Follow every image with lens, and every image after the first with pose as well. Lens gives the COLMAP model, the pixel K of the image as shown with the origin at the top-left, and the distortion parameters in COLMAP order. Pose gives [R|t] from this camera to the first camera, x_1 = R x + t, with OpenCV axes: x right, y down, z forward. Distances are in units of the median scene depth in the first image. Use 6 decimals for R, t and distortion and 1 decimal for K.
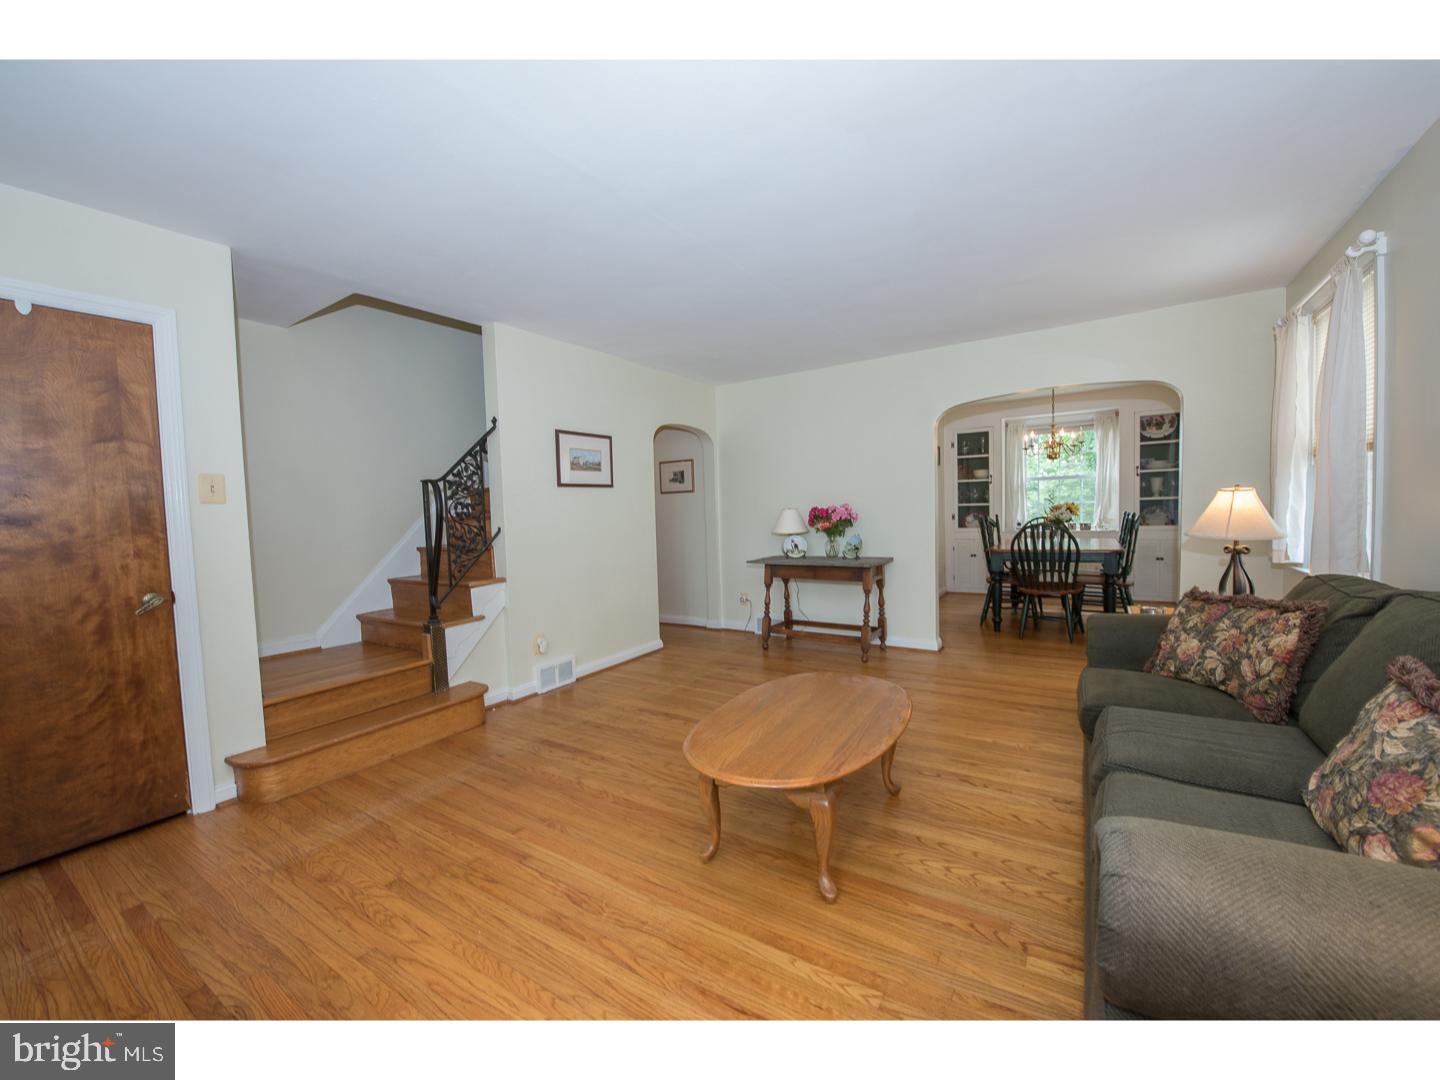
lens RADIAL K [[572.9, 0, 717.3], [0, 572.9, 547.4], [0, 0, 1]] dist [-0.018076, -0.000561]
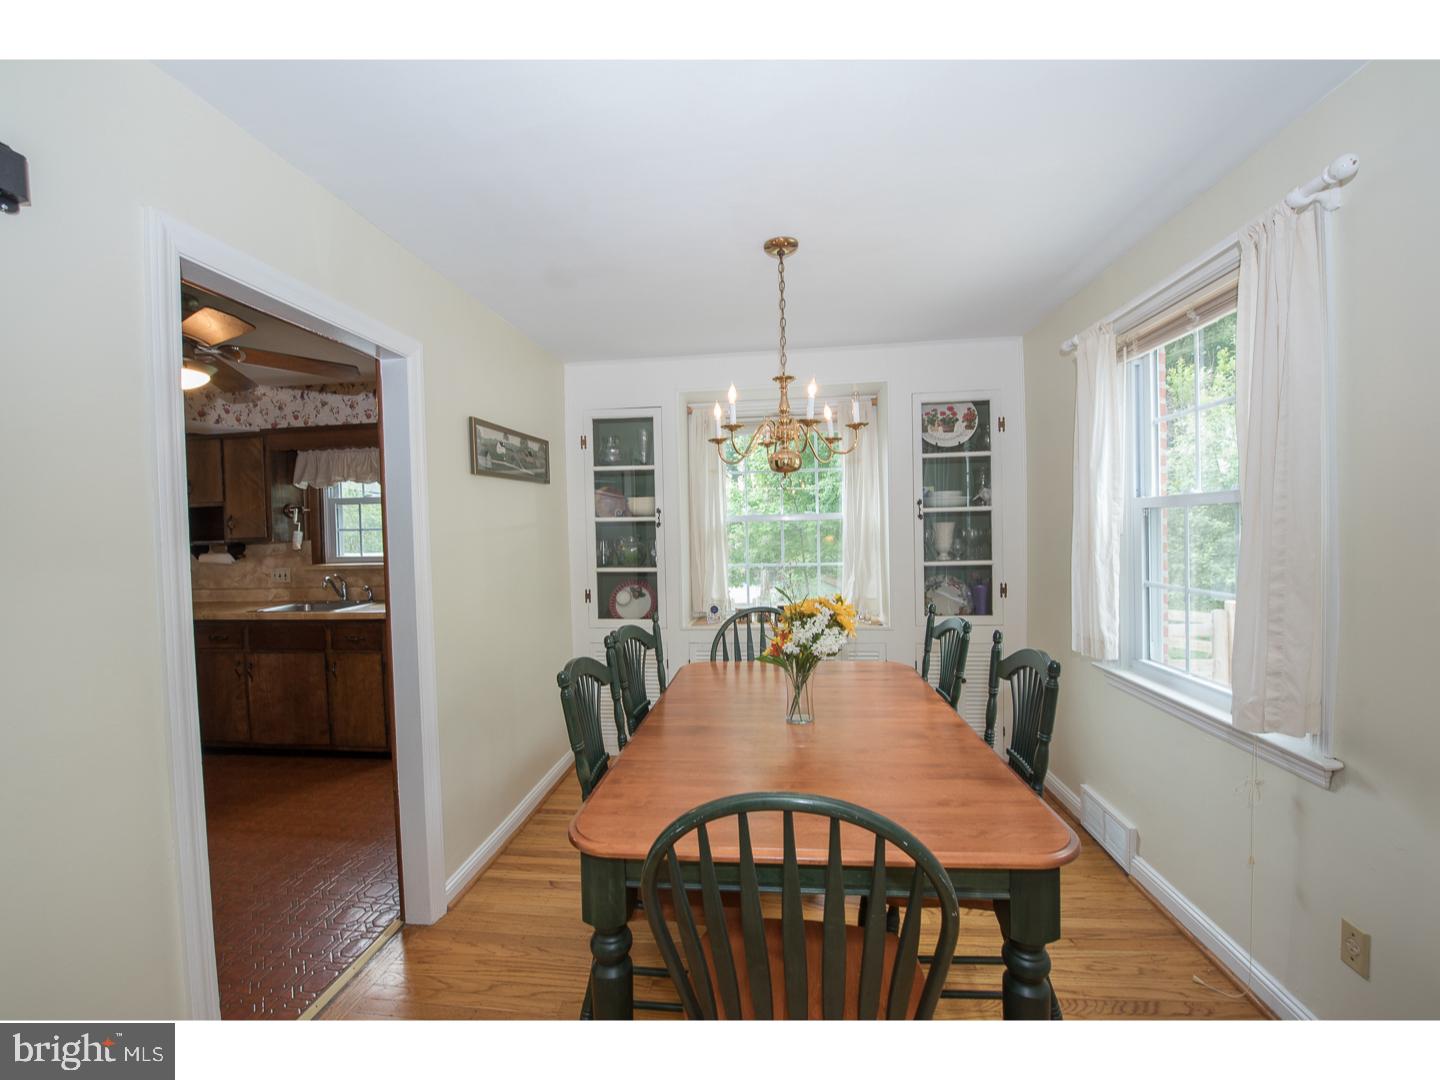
lens RADIAL K [[572.9, 0, 720.2], [0, 572.9, 543.0], [0, 0, 1]] dist [-0.018076, -0.000561]
pose [[0.892336, 0.005102, 0.451342, 0.347158], [0.020063, 0.998500, -0.050953, -0.081475], [-0.450925, 0.054522, 0.890895, 0.619549]]
